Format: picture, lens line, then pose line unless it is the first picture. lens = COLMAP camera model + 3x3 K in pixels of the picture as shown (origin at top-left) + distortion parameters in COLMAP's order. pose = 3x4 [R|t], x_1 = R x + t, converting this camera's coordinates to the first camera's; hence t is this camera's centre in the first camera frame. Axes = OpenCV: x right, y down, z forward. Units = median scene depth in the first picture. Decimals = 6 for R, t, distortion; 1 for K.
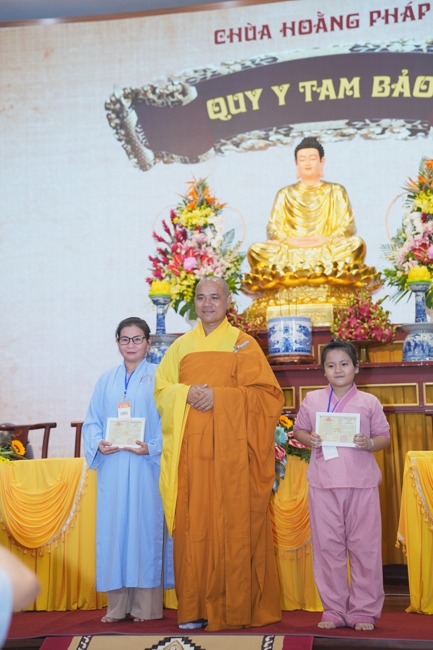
lens RADIAL K [[1260.5, 0, 224.3], [0, 1260.5, 326.8], [0, 0, 1]] dist [0.412625, 0.000000]
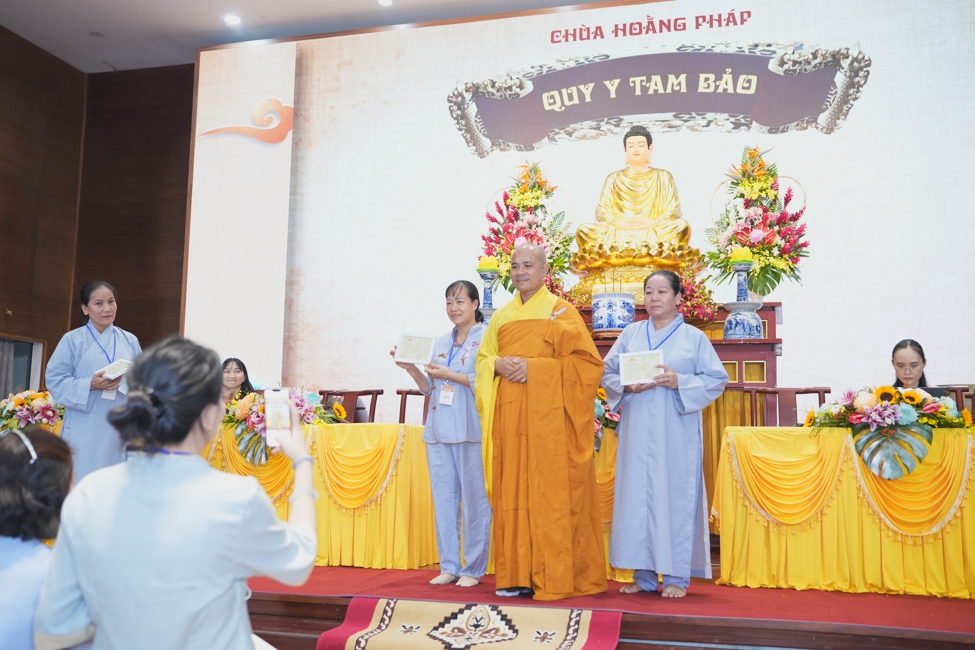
lens RADIAL K [[1081.0, 0, 475.4], [0, 1081.0, 323.8], [0, 0, 1]] dist [-0.105893, 0.000000]
pose [[0.995828, 0.024766, -0.087825, 0.015641], [-0.024474, 0.999691, 0.004397, 0.013576], [0.087907, -0.002230, 0.996126, 0.111067]]
